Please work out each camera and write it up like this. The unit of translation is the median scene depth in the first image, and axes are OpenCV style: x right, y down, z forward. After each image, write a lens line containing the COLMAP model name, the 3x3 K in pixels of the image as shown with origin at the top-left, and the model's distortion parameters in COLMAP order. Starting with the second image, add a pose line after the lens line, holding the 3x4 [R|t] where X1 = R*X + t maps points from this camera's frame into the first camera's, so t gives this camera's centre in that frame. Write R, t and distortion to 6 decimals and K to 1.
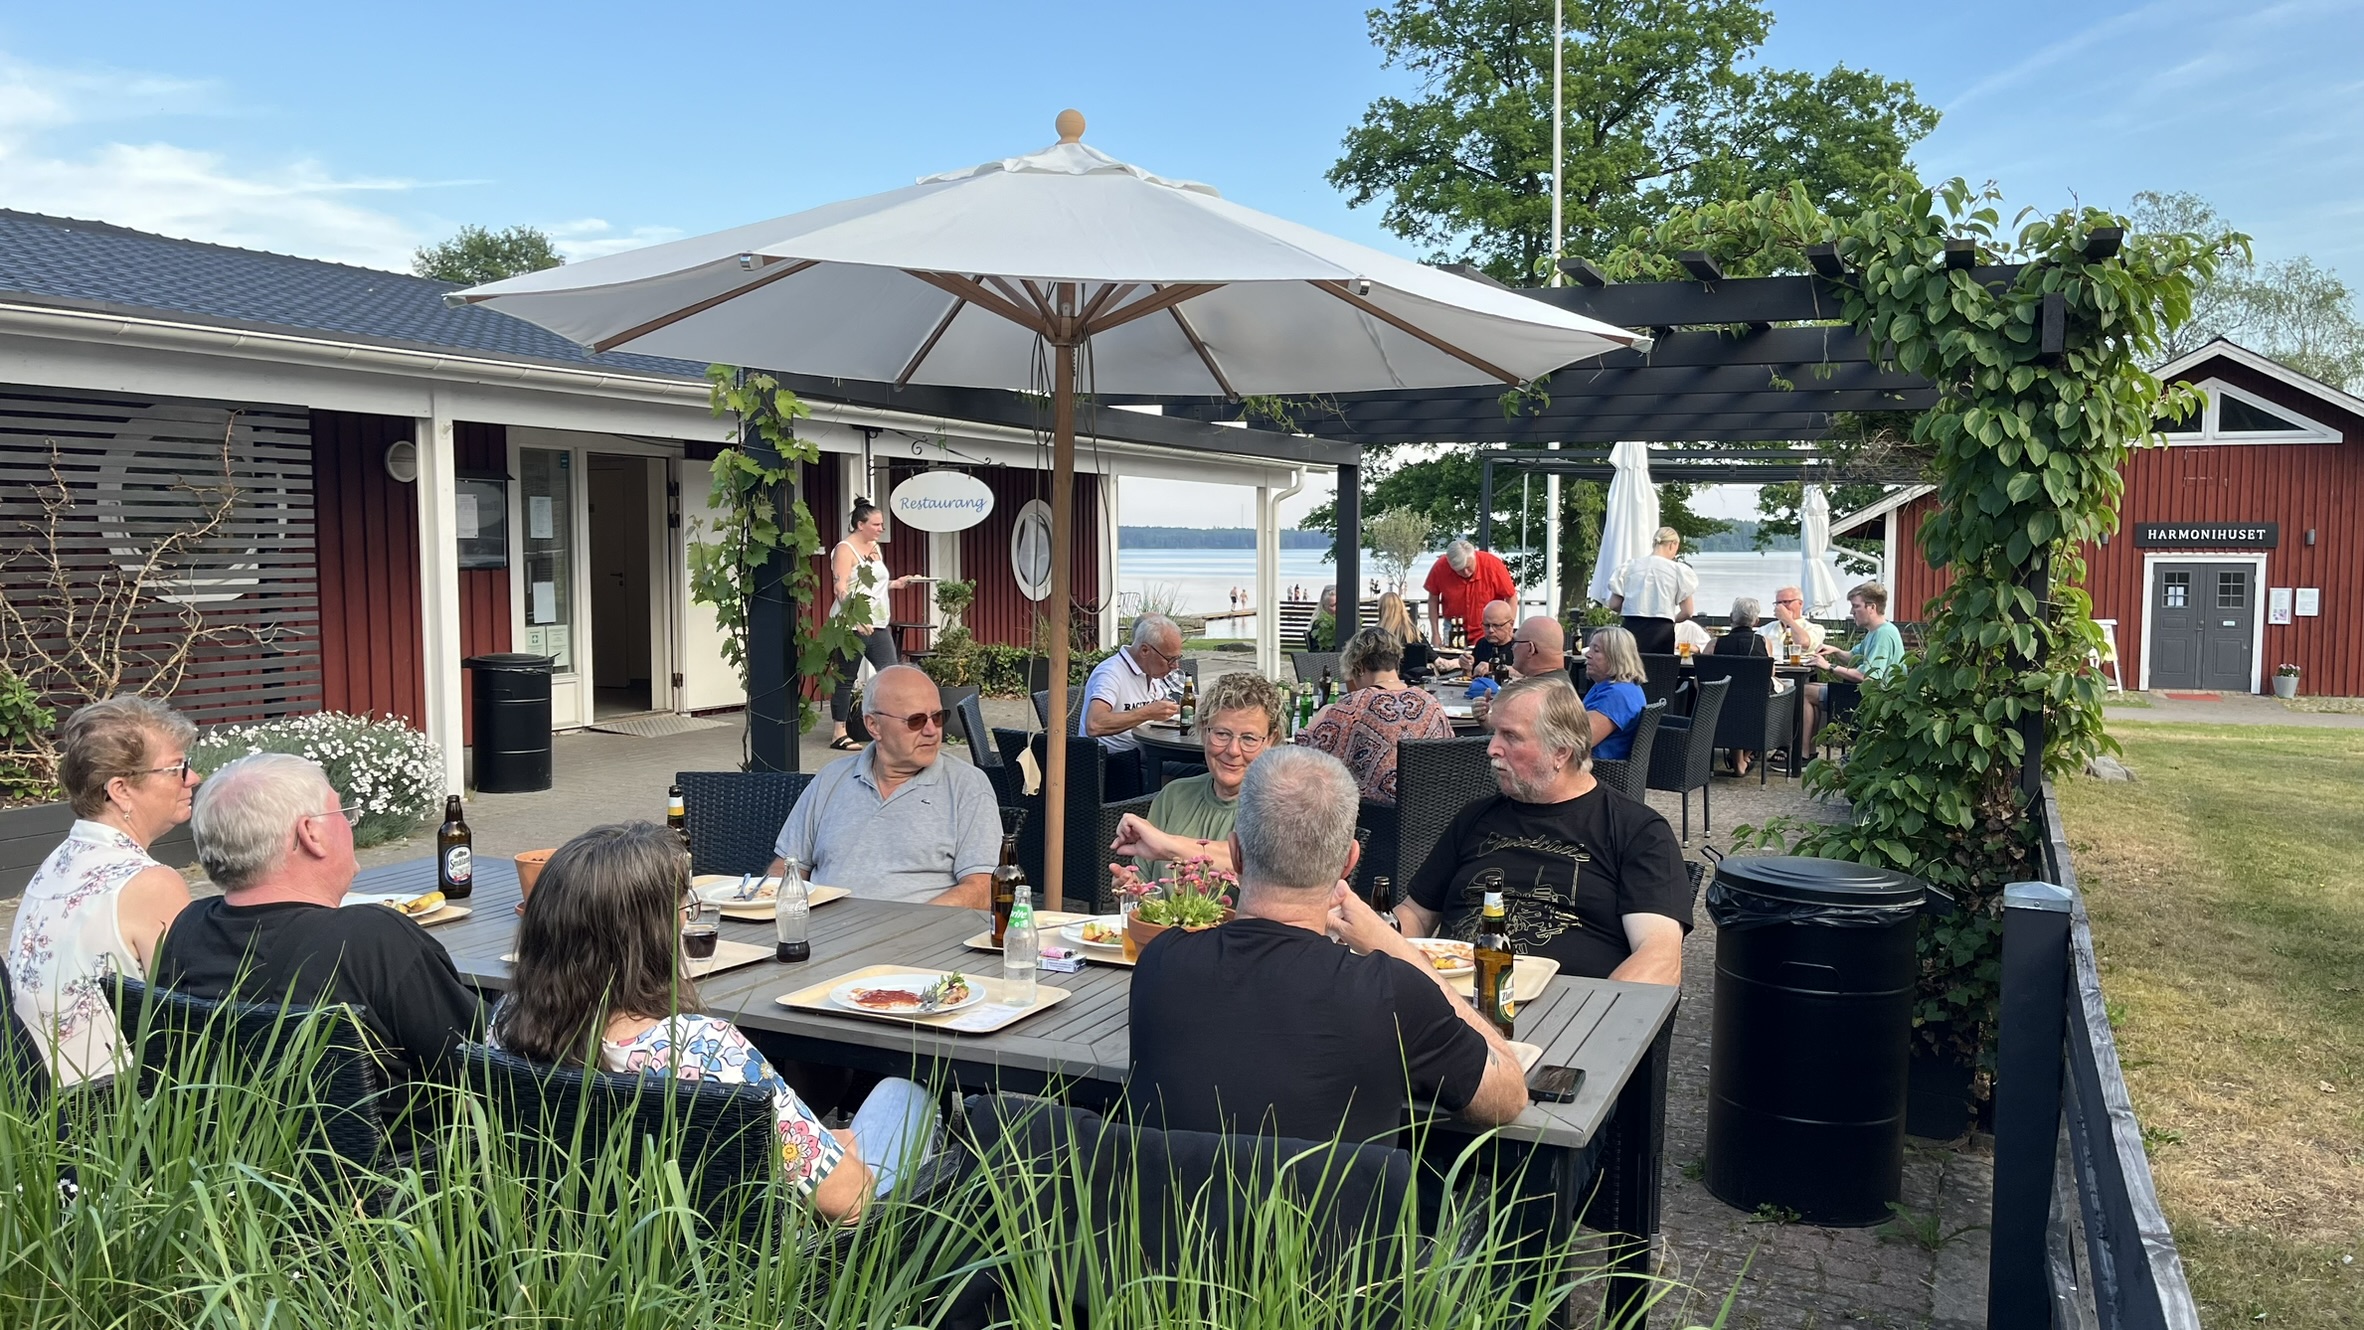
lens RADIAL K [[1828.9, 0, 1185.4], [0, 1828.9, 682.1], [0, 0, 1]] dist [0.083082, -0.135440]
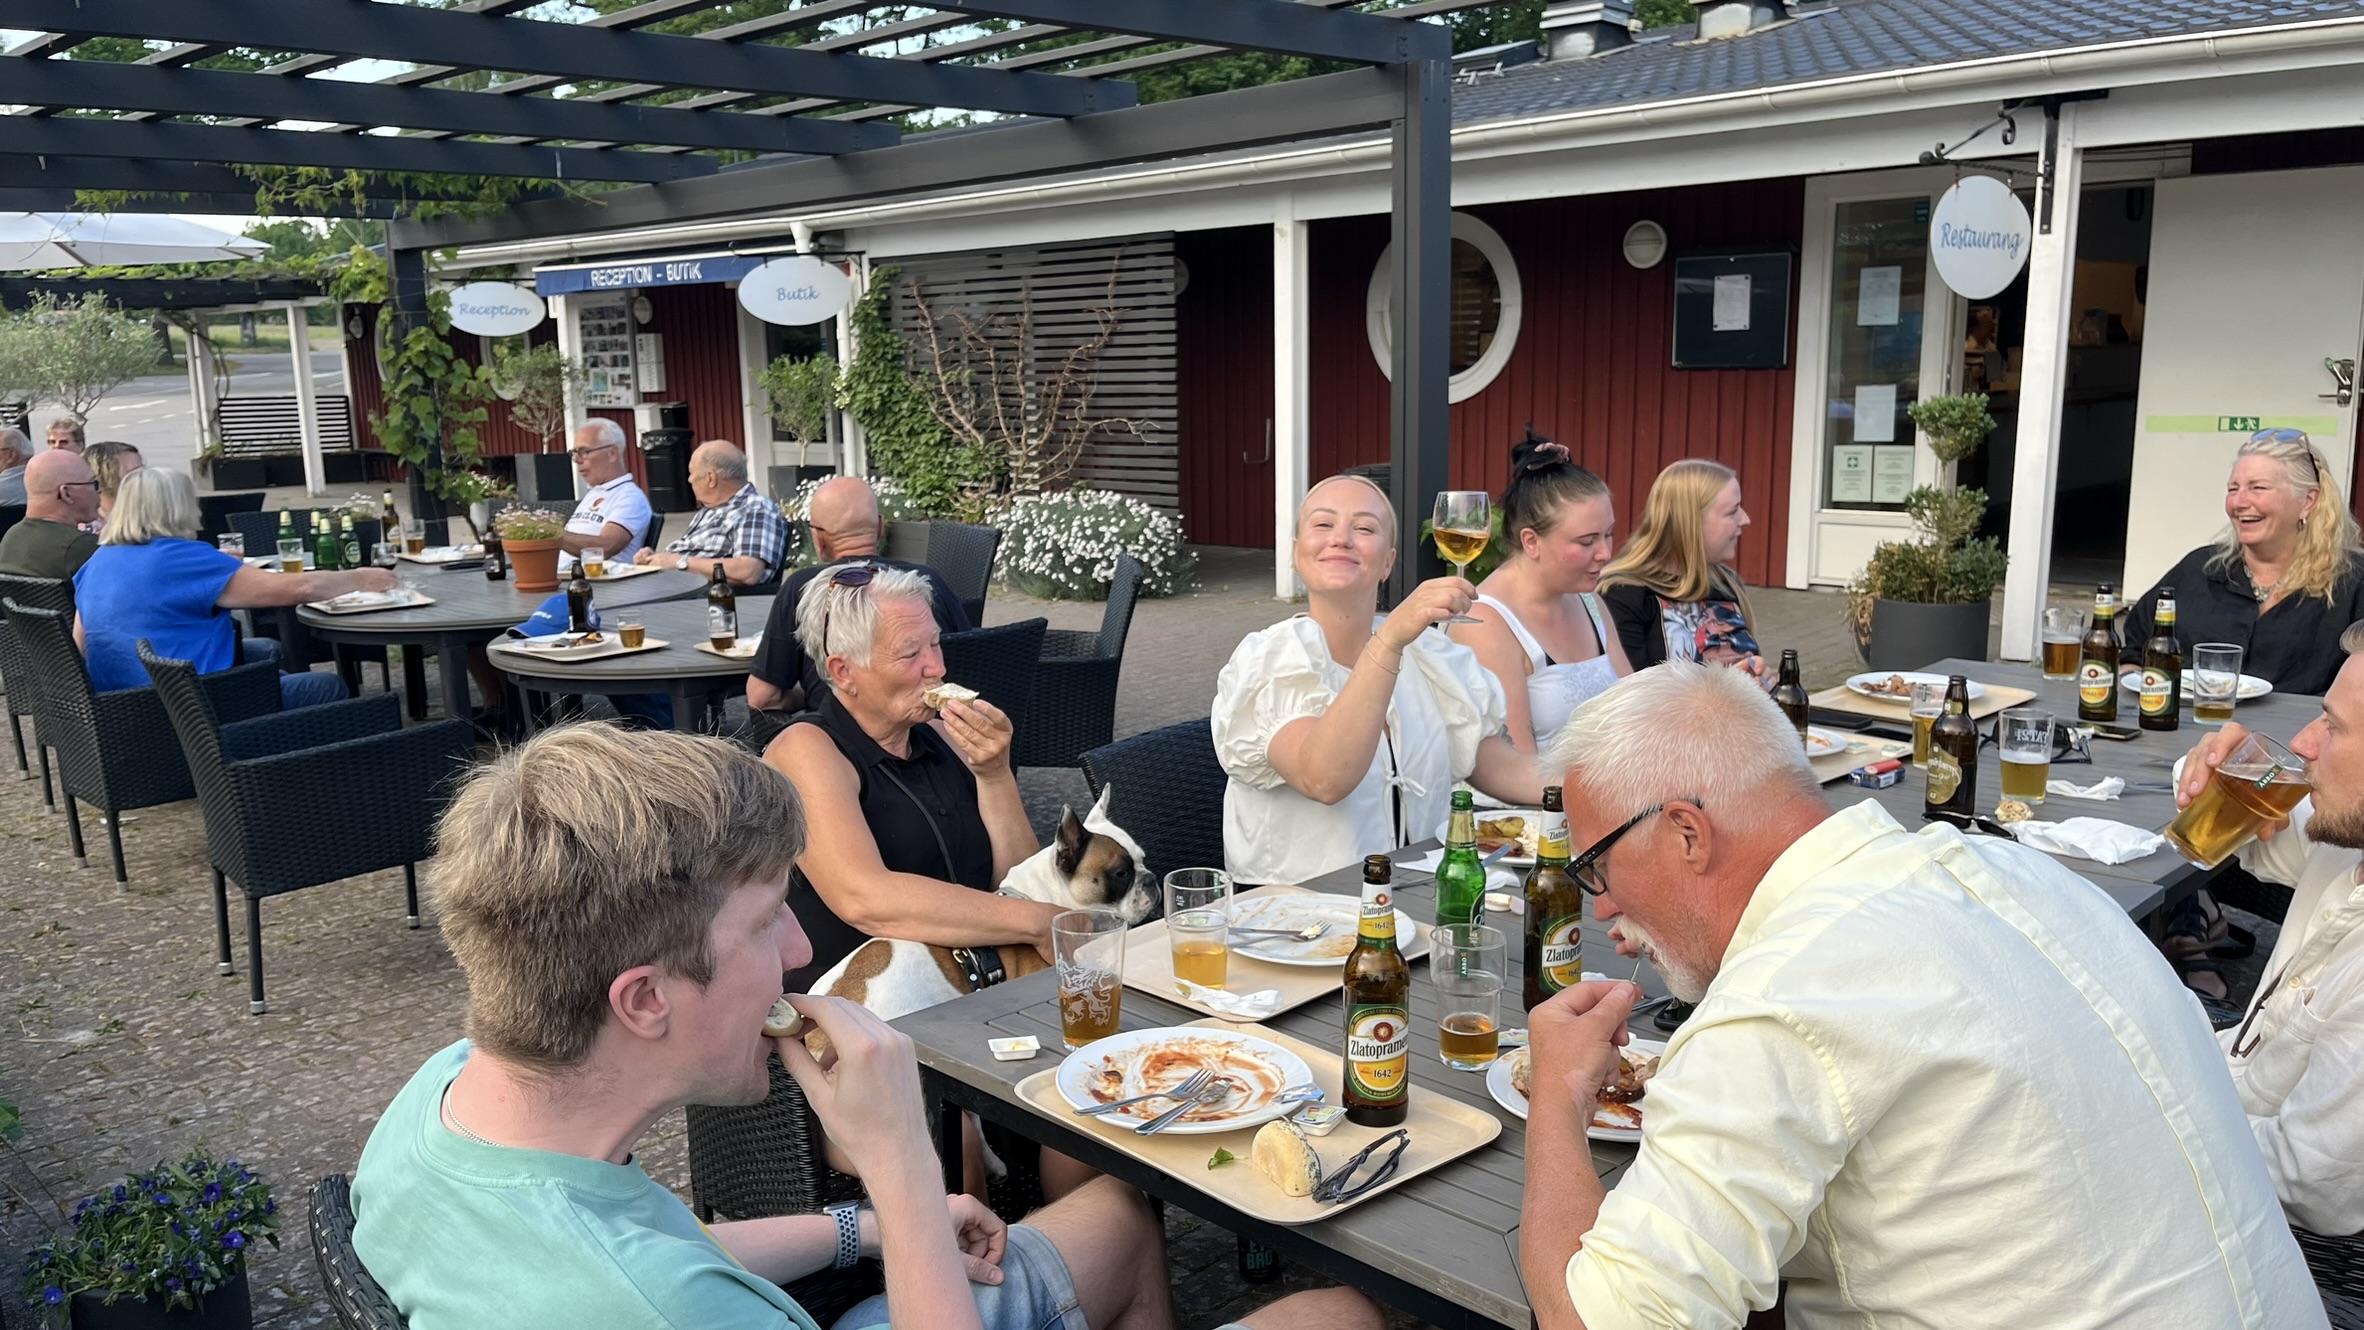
lens RADIAL K [[1828.9, 0, 1185.4], [0, 1828.9, 682.1], [0, 0, 1]] dist [0.083082, -0.135440]
pose [[-0.341724, 0.174232, -0.923509, 0.596077], [-0.045561, 0.978438, 0.201454, -0.097666], [0.938695, 0.110917, -0.326417, 1.324017]]
